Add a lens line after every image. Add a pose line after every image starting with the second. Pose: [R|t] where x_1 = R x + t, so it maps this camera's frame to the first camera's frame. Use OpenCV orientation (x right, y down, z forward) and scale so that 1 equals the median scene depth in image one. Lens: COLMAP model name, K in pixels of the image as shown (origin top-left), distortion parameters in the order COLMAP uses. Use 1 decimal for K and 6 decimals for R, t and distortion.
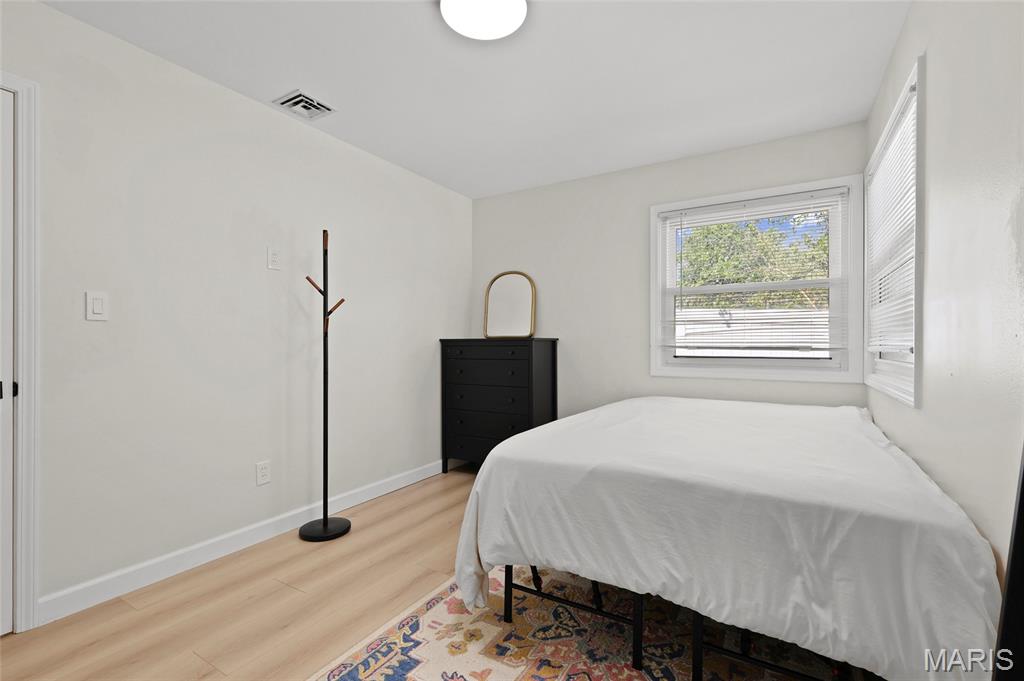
lens RADIAL K [[450.5, 0, 514.8], [0, 450.5, 344.5], [0, 0, 1]] dist [0.000263, 0.000090]
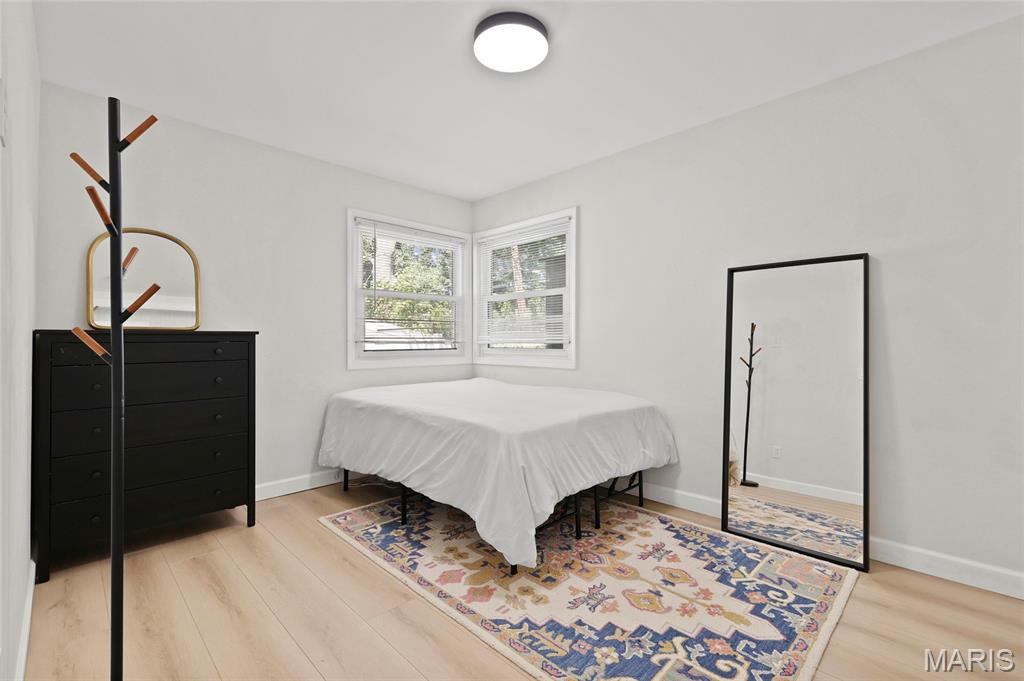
lens RADIAL K [[453.5, 0, 511.5], [0, 453.5, 331.2], [0, 0, 1]] dist [0.000284, 0.000102]
pose [[0.240992, 0.018923, 0.970343, -1.147296], [0.005545, 0.999767, -0.020874, 0.007211], [-0.970511, 0.010411, 0.240831, 0.697500]]
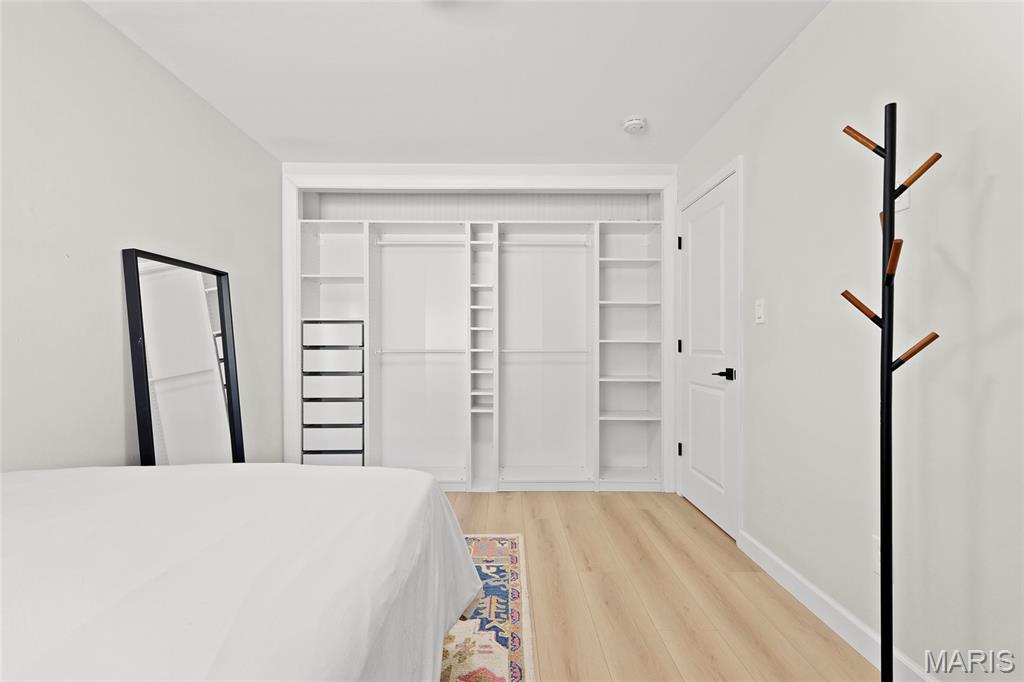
lens RADIAL K [[441.8, 0, 512.0], [0, 441.8, 341.0], [0, 0, 1]] dist [-0.000571, -0.000023]
pose [[-0.847360, -0.002805, -0.531012, 0.247651], [-0.003328, 0.999994, 0.000028, -0.007620], [0.531009, 0.001791, -0.847364, 1.726314]]
